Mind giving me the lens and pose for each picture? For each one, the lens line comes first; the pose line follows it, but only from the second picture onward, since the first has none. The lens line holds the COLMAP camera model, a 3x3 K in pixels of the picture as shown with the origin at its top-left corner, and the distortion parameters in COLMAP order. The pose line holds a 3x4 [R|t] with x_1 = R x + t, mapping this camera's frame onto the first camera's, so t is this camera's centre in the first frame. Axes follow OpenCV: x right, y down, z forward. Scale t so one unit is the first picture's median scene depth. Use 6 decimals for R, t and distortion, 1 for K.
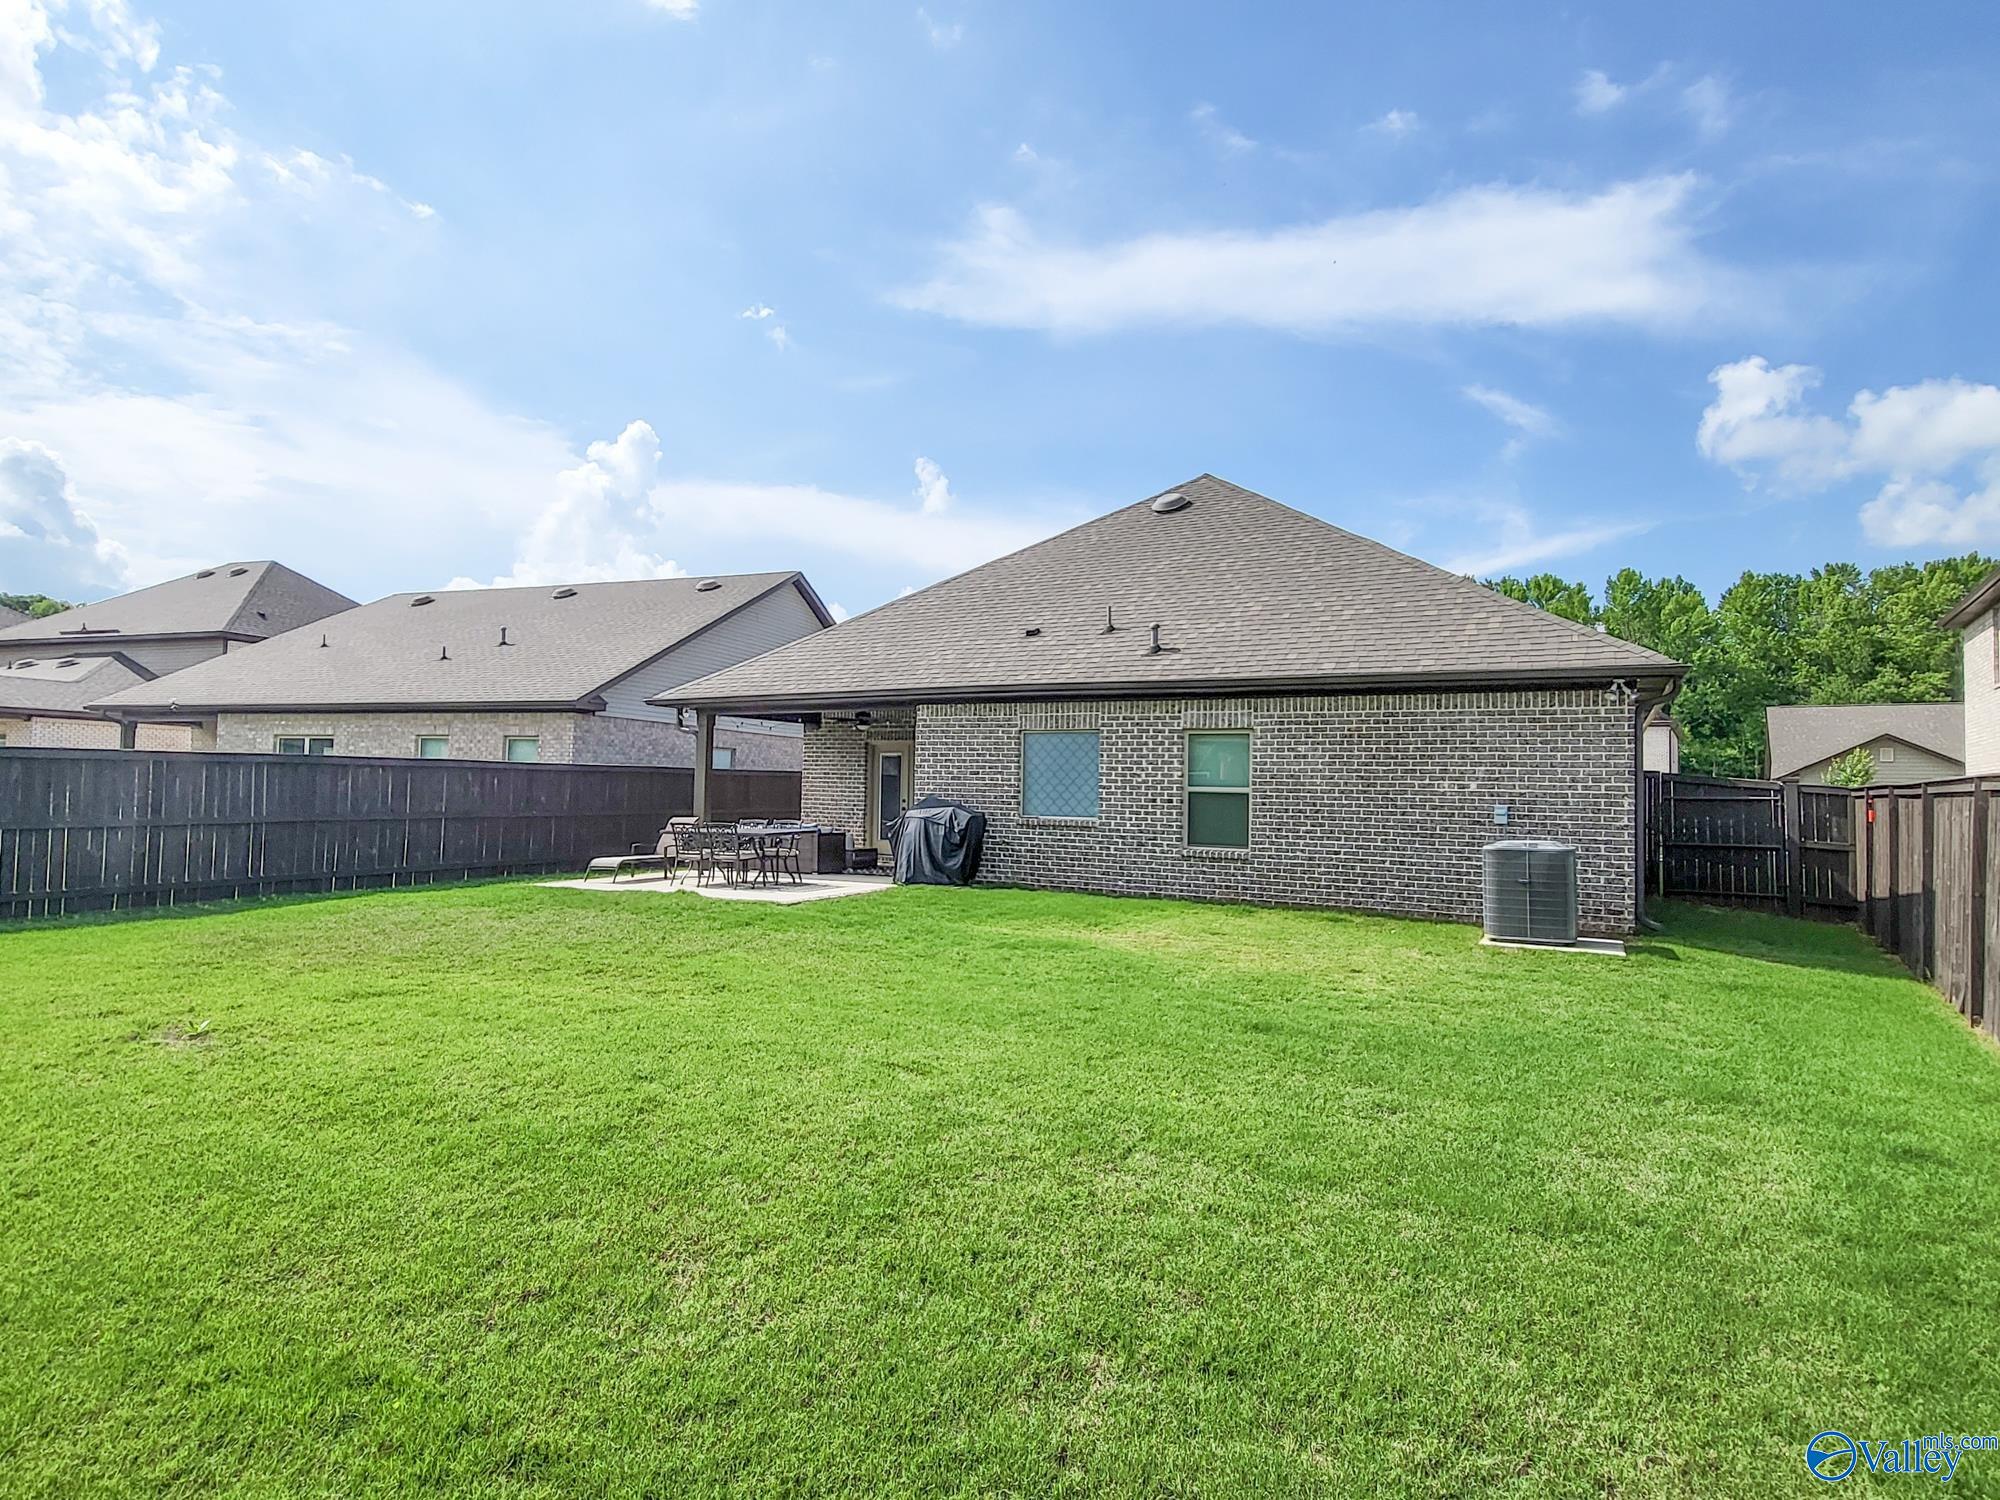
lens RADIAL K [[1143.7, 0, 1000.0], [0, 1143.7, 750.0], [0, 0, 1]] dist [-0.000380, 0.000757]
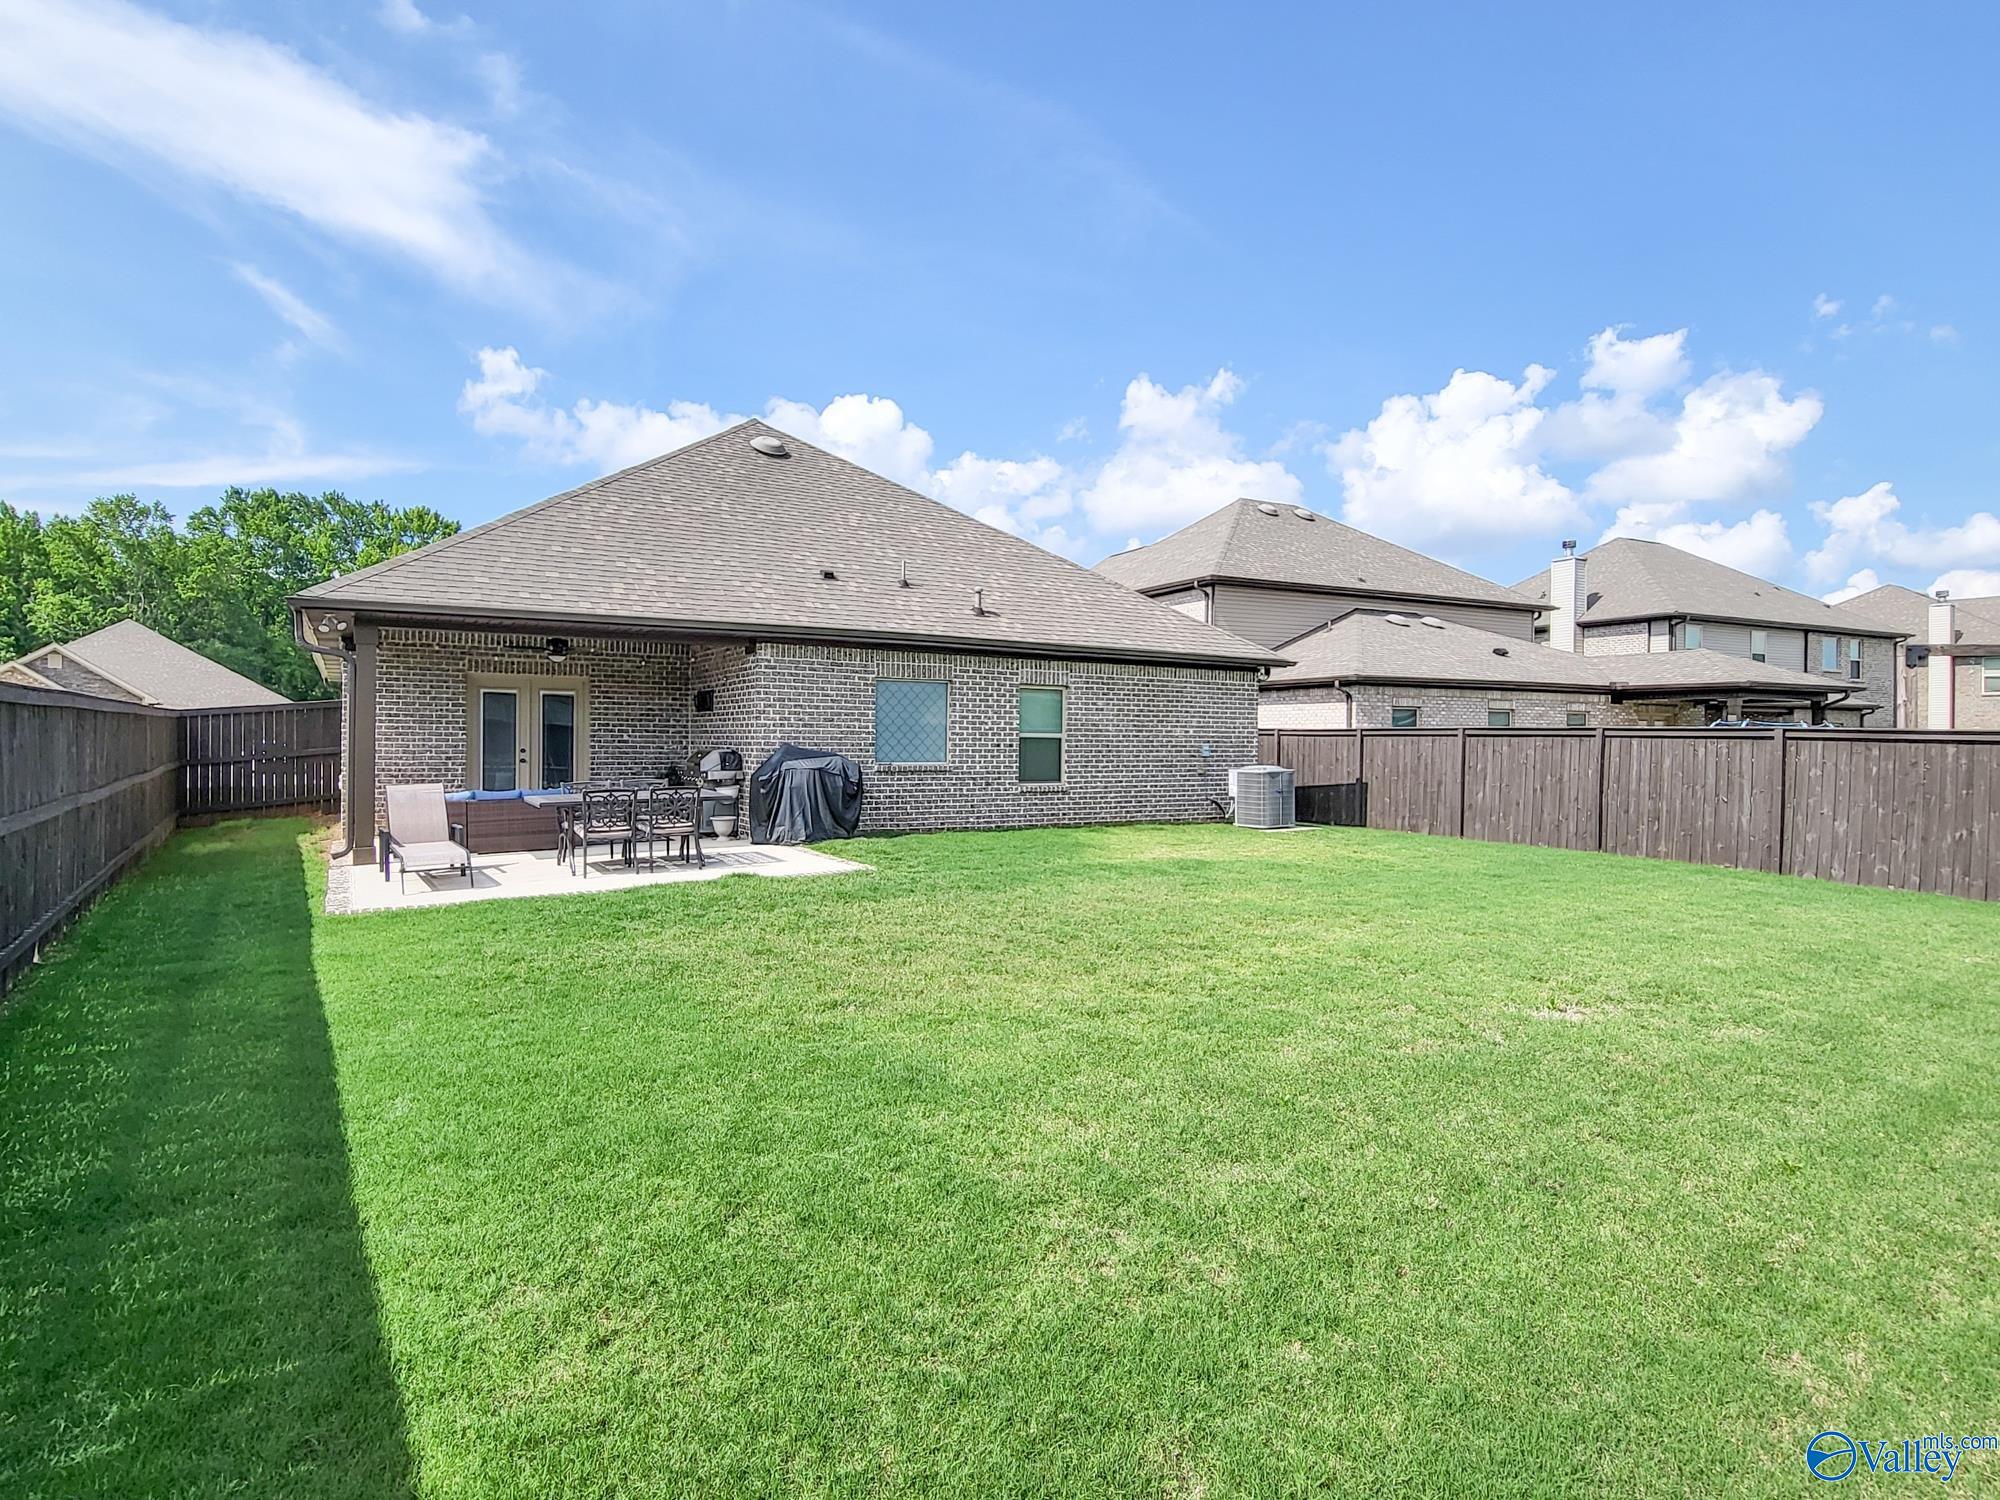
lens RADIAL K [[1143.7, 0, 1000.0], [0, 1143.7, 750.0], [0, 0, 1]] dist [-0.000380, 0.000757]
pose [[0.448862, -0.023589, 0.893290, -0.828808], [-0.030777, 0.998650, 0.041837, 0.000822], [-0.893071, -0.046272, 0.447530, 0.452743]]
